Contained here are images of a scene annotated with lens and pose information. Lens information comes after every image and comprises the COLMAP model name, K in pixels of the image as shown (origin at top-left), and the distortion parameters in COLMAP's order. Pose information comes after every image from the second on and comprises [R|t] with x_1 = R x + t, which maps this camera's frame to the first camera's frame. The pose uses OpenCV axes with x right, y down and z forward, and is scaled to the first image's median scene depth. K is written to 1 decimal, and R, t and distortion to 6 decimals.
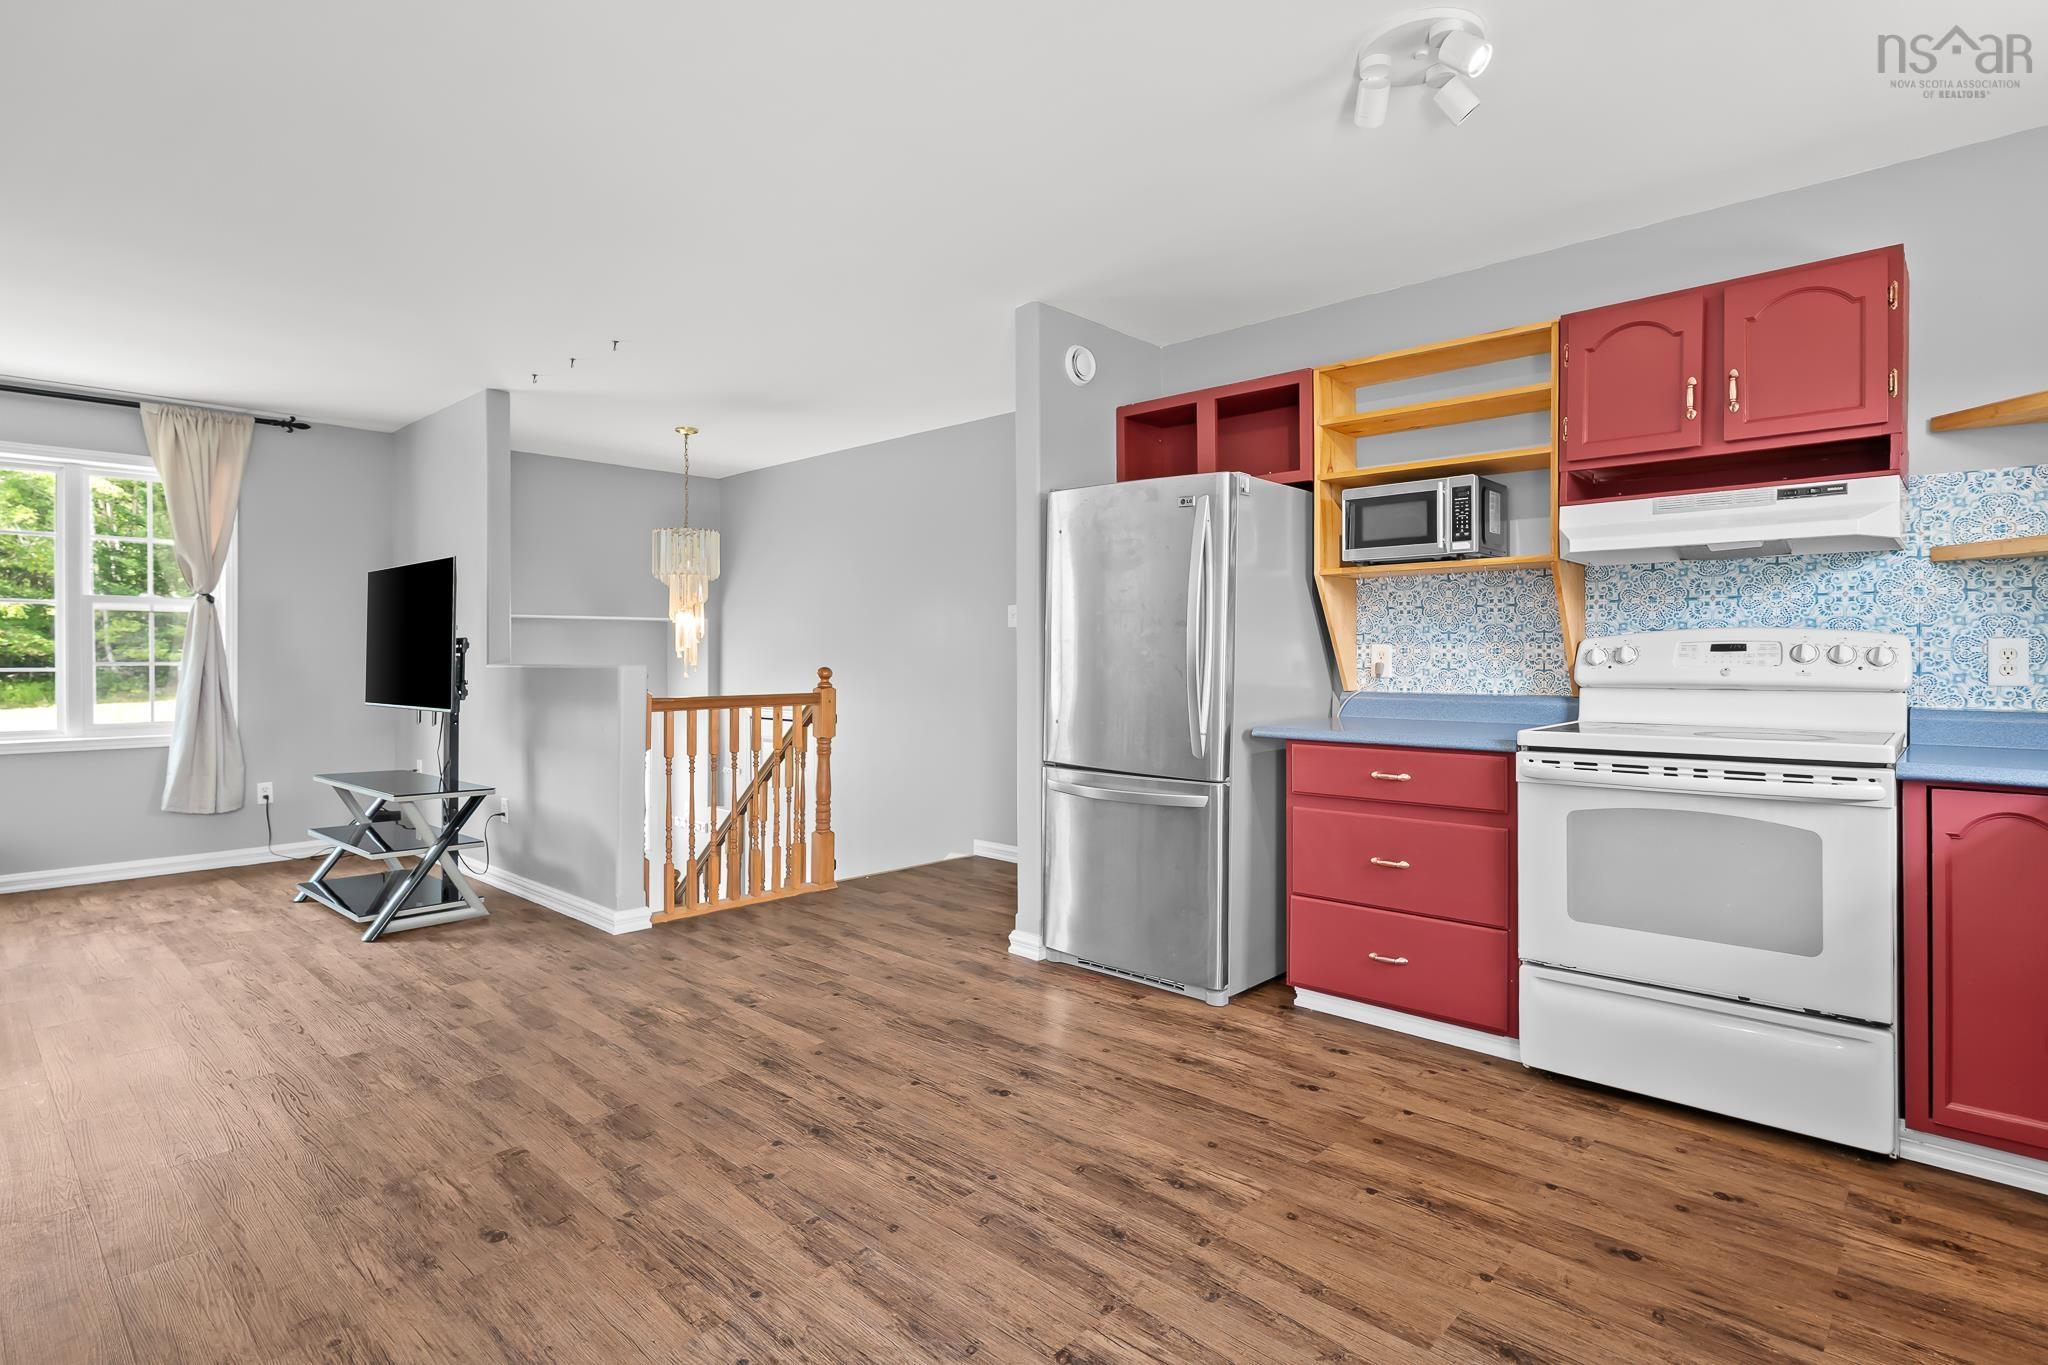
lens RADIAL K [[1029.2, 0, 1033.0], [0, 1029.2, 656.2], [0, 0, 1]] dist [0.000010, 0.000697]
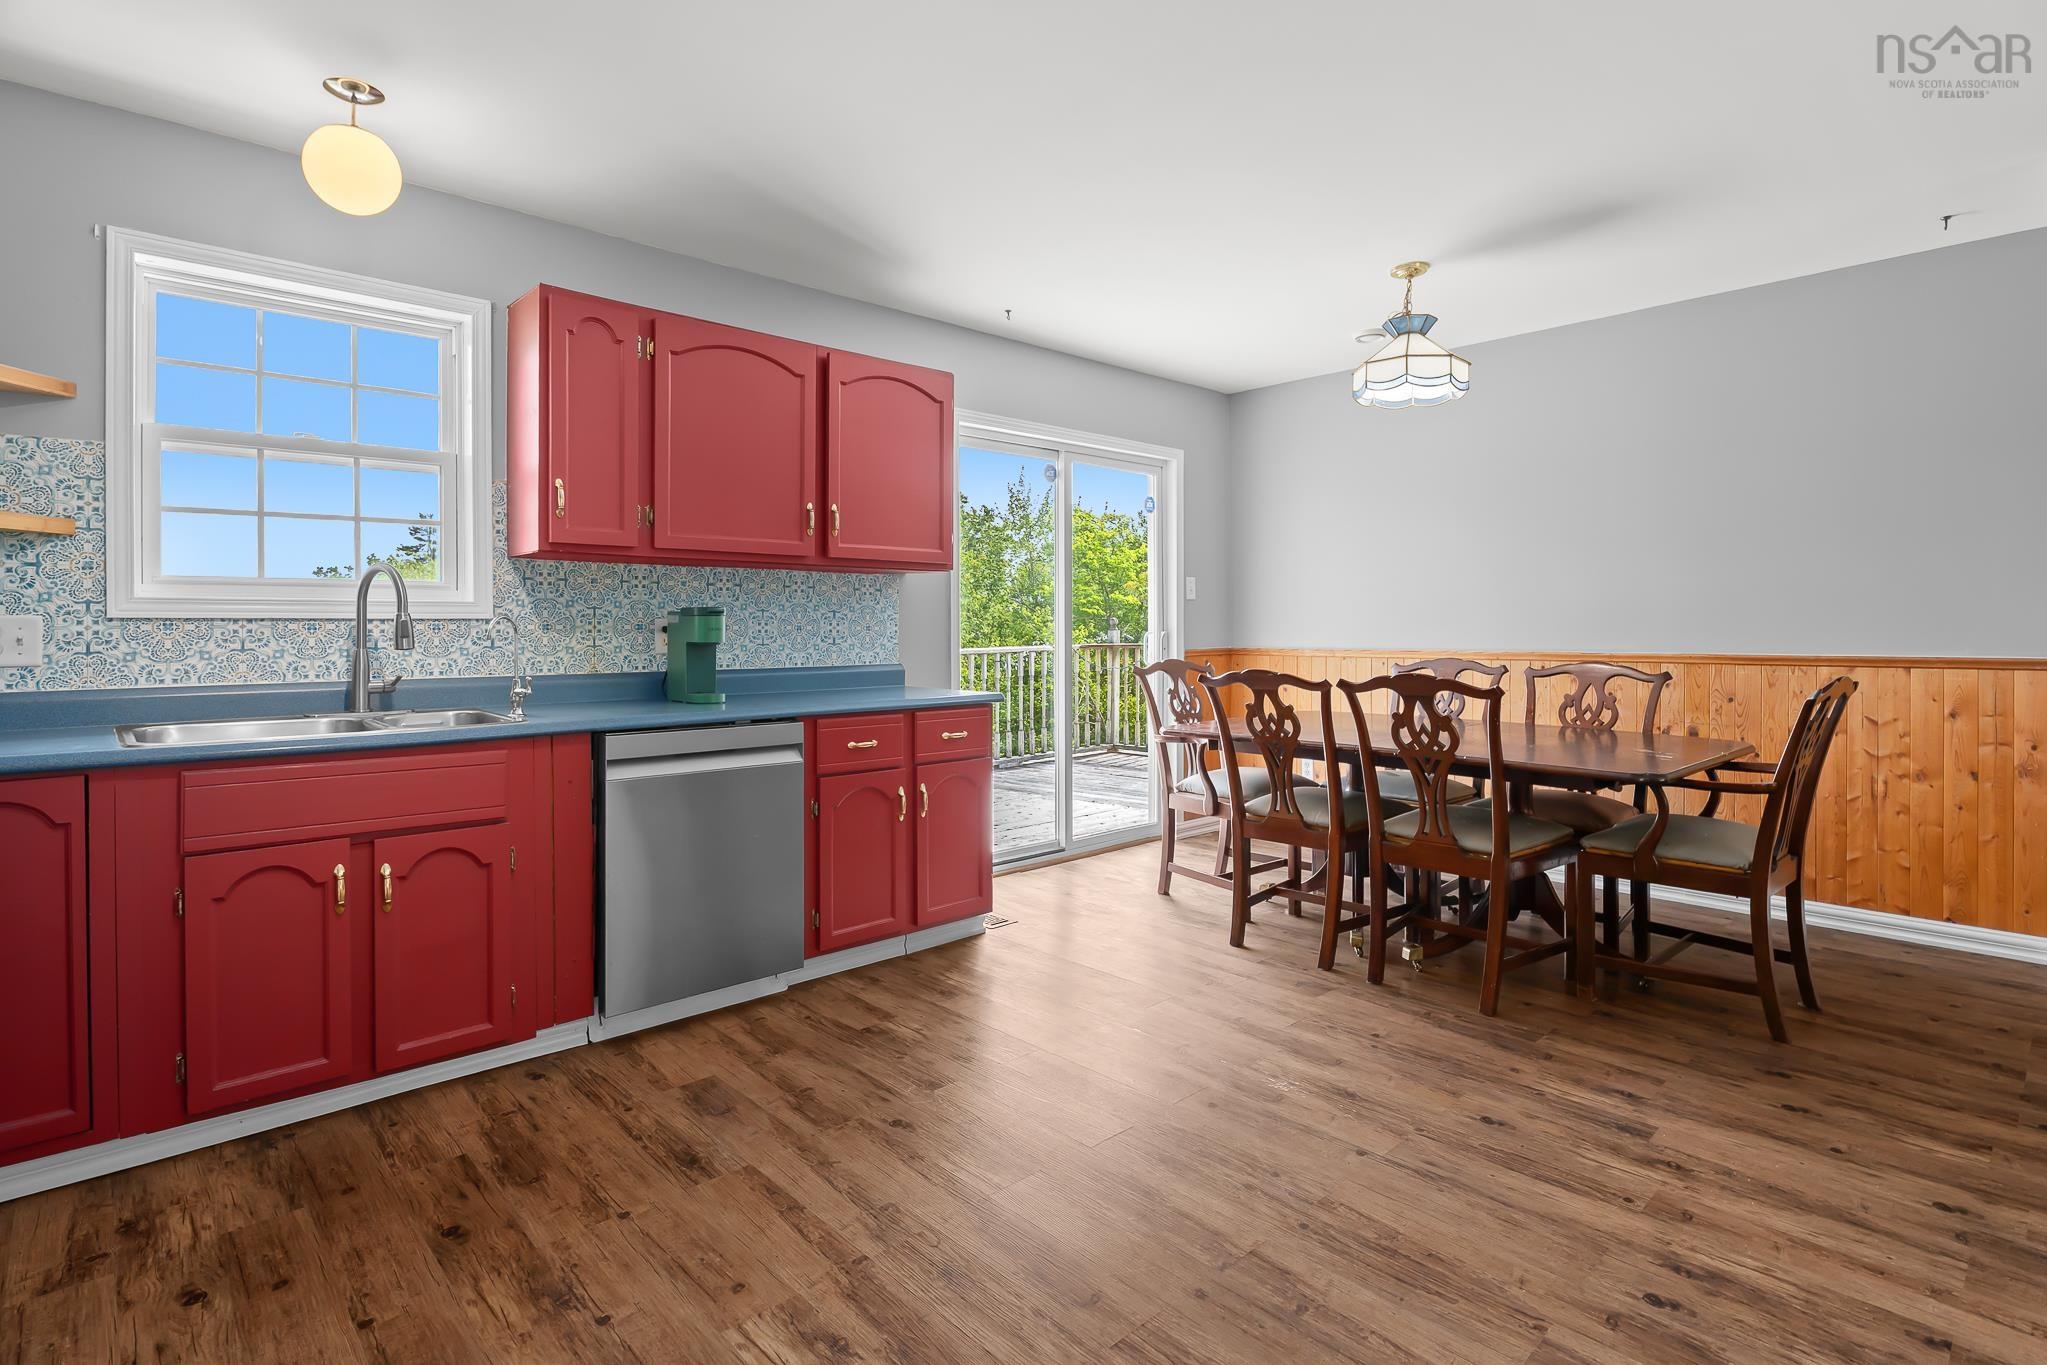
lens RADIAL K [[1024.7, 0, 1036.2], [0, 1024.7, 628.6], [0, 0, 1]] dist [-0.005117, -0.002021]
pose [[-0.997390, 0.004405, 0.072067, -0.042018], [0.004482, 0.999990, 0.000908, -0.004149], [-0.072063, 0.001228, -0.997399, 1.264230]]
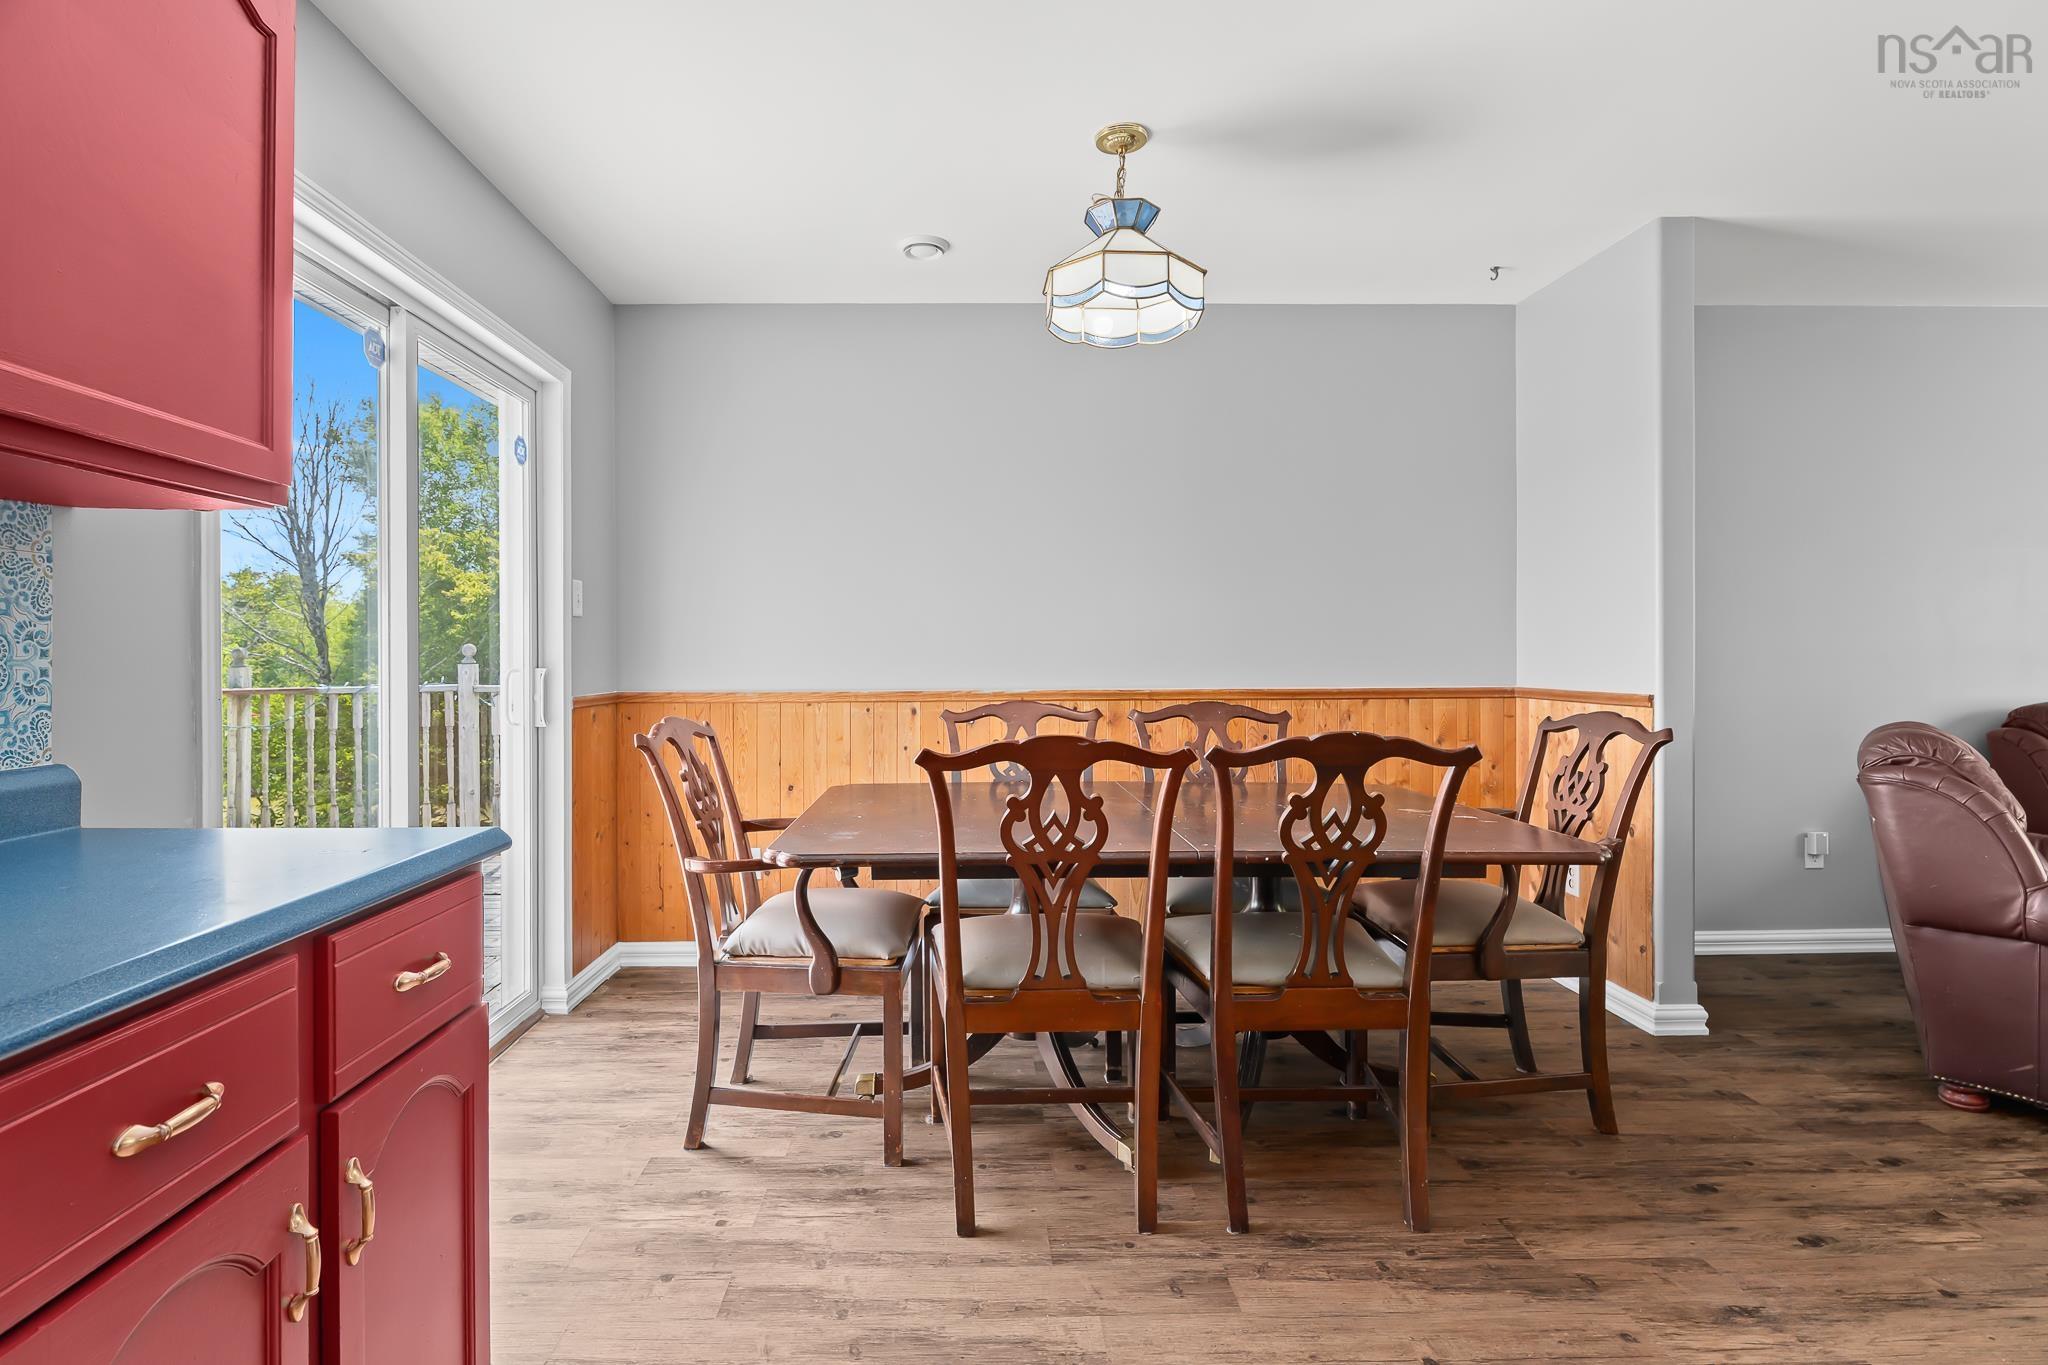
lens RADIAL K [[1000.6, 0, 981.9], [0, 1000.6, 659.9], [0, 0, 1]] dist [-0.006816, -0.000323]
pose [[-0.724140, 0.005907, -0.689627, 0.255867], [0.007430, 0.999972, 0.000763, -0.005532], [0.689613, -0.004571, -0.724164, 0.521030]]
